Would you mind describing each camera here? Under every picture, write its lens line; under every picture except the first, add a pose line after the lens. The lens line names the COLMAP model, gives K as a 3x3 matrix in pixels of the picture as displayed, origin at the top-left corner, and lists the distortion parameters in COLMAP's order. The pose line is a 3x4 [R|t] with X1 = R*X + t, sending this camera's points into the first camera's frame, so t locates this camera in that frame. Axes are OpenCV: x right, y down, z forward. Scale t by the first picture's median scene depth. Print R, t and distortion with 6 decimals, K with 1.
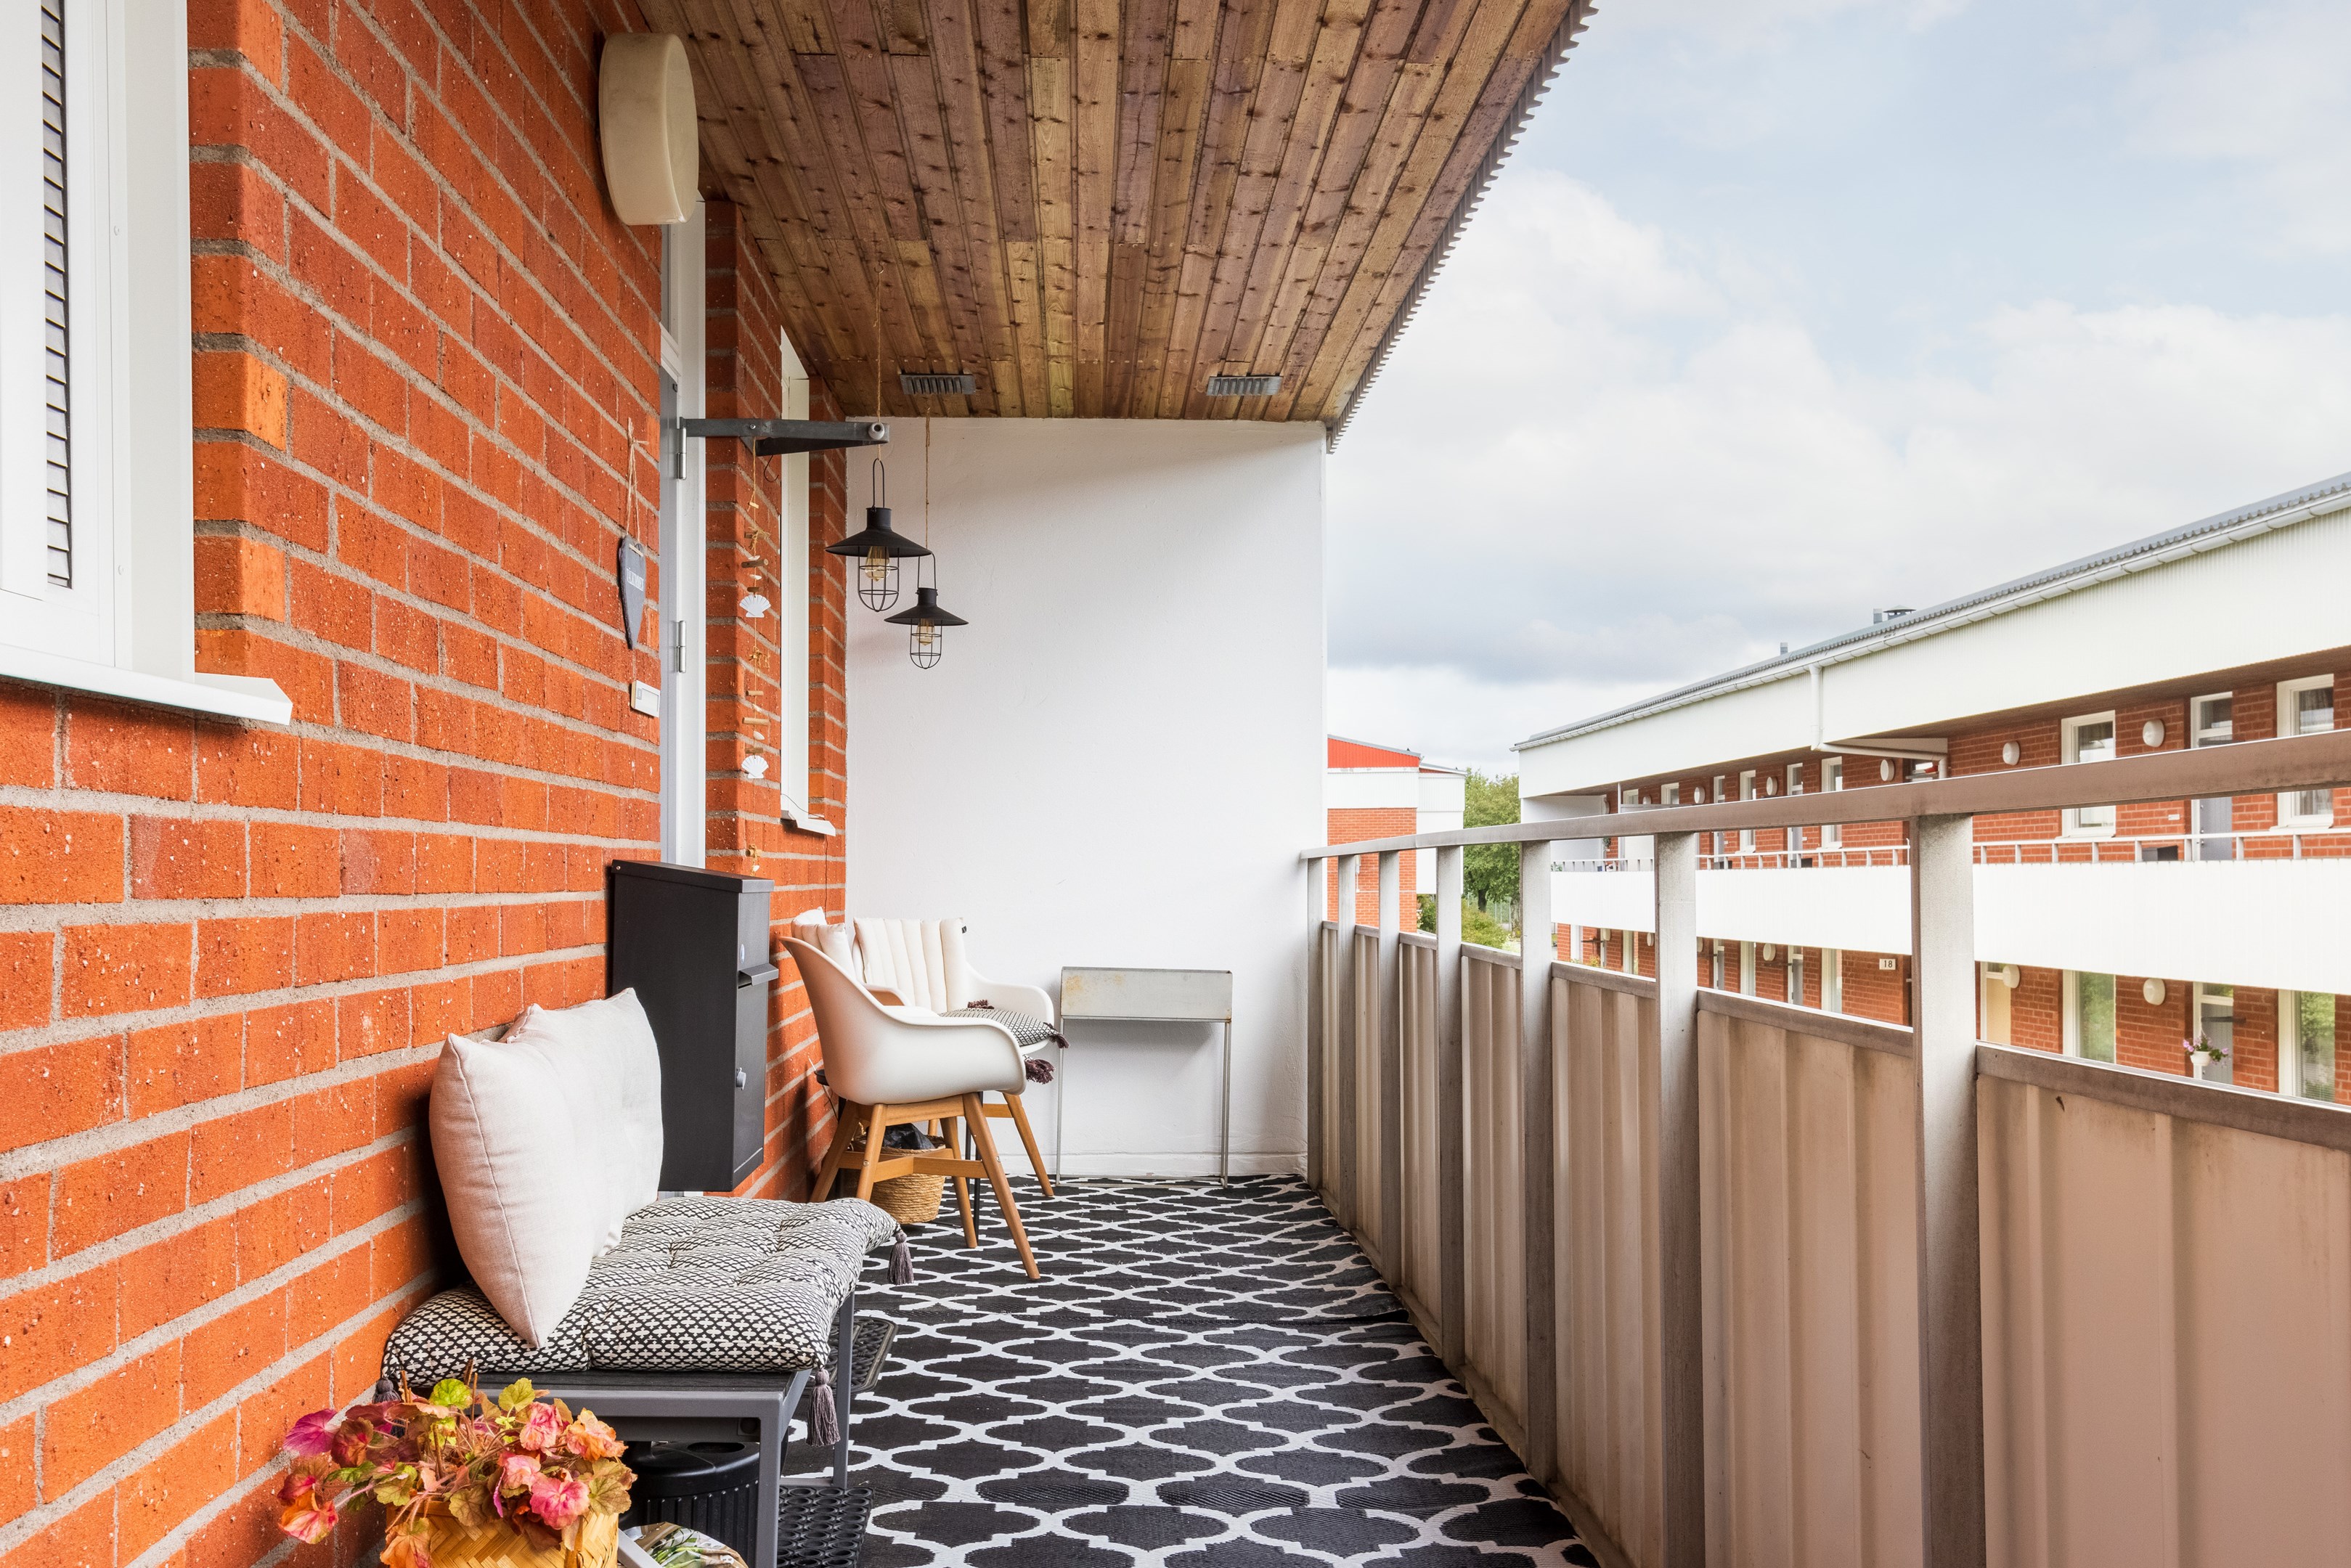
lens RADIAL K [[2156.0, 0, 1174.1], [0, 2156.0, 791.6], [0, 0, 1]] dist [0.016985, 0.000000]
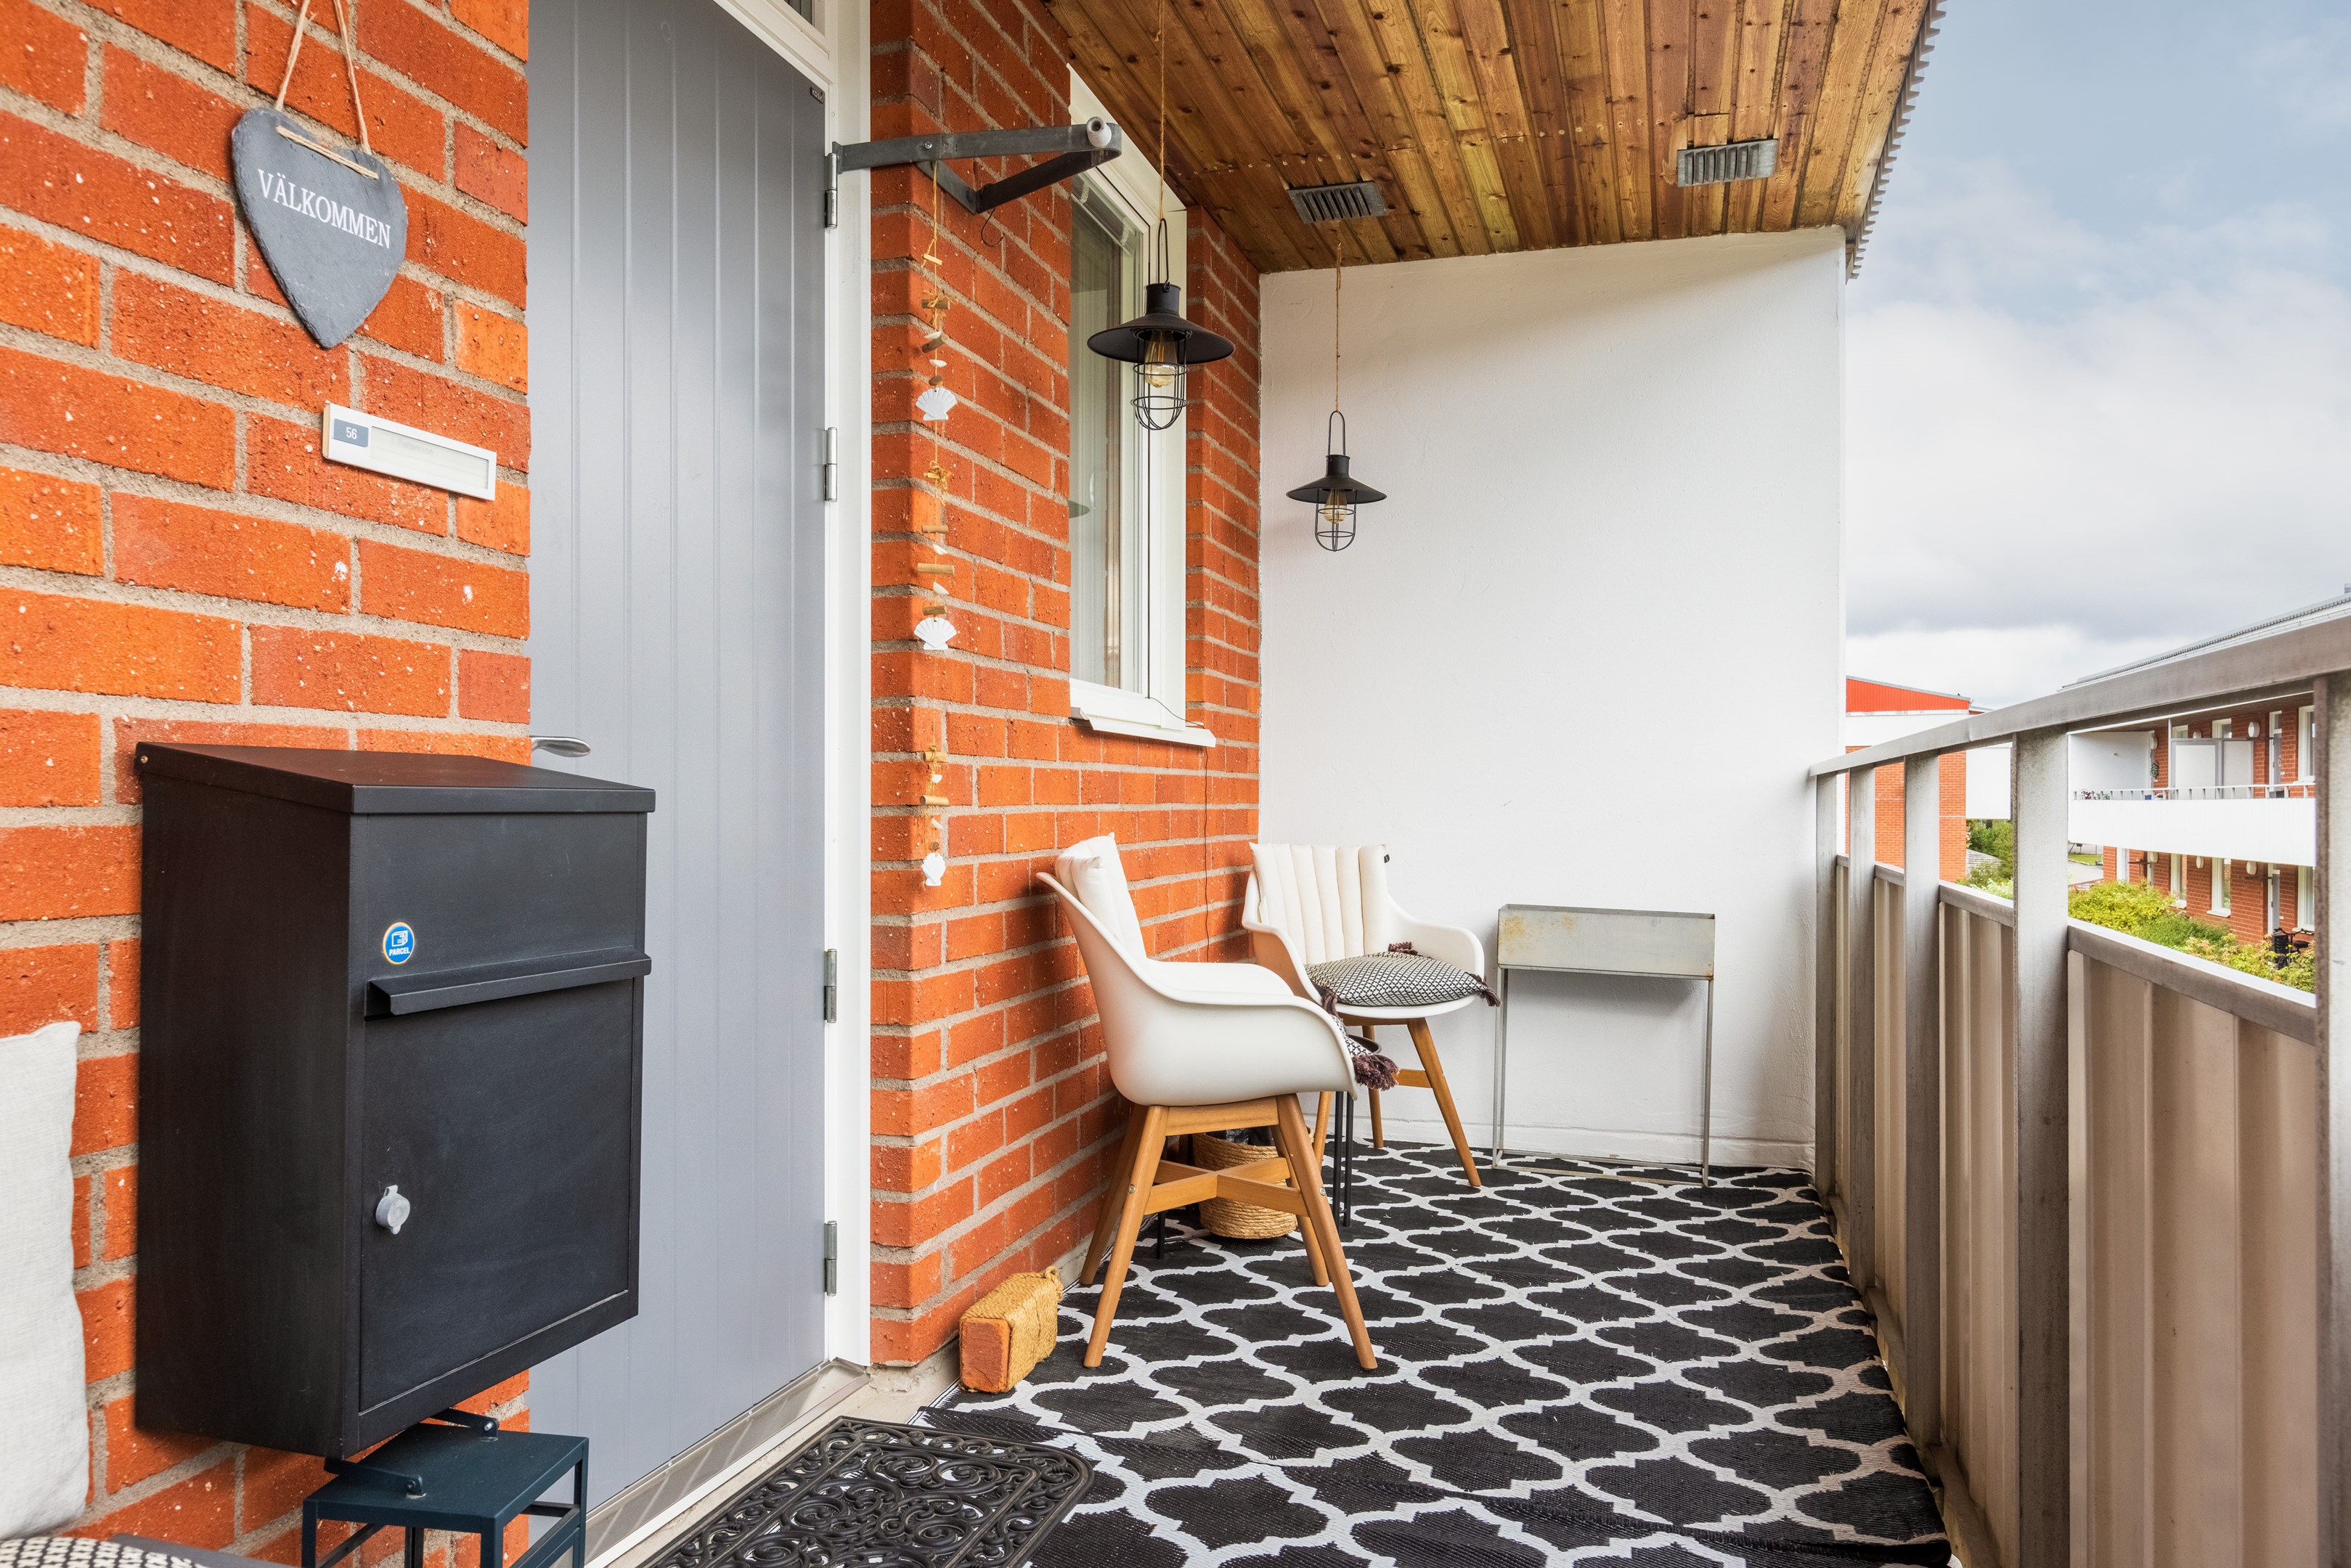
lens RADIAL K [[1693.8, 0, 1180.5], [0, 1693.8, 776.1], [0, 0, 1]] dist [-0.001348, 0.001852]
pose [[0.948511, 0.000940, -0.316742, 0.039140], [0.006889, 0.999698, 0.023596, 0.015693], [0.316668, -0.024563, 0.948218, 0.354485]]
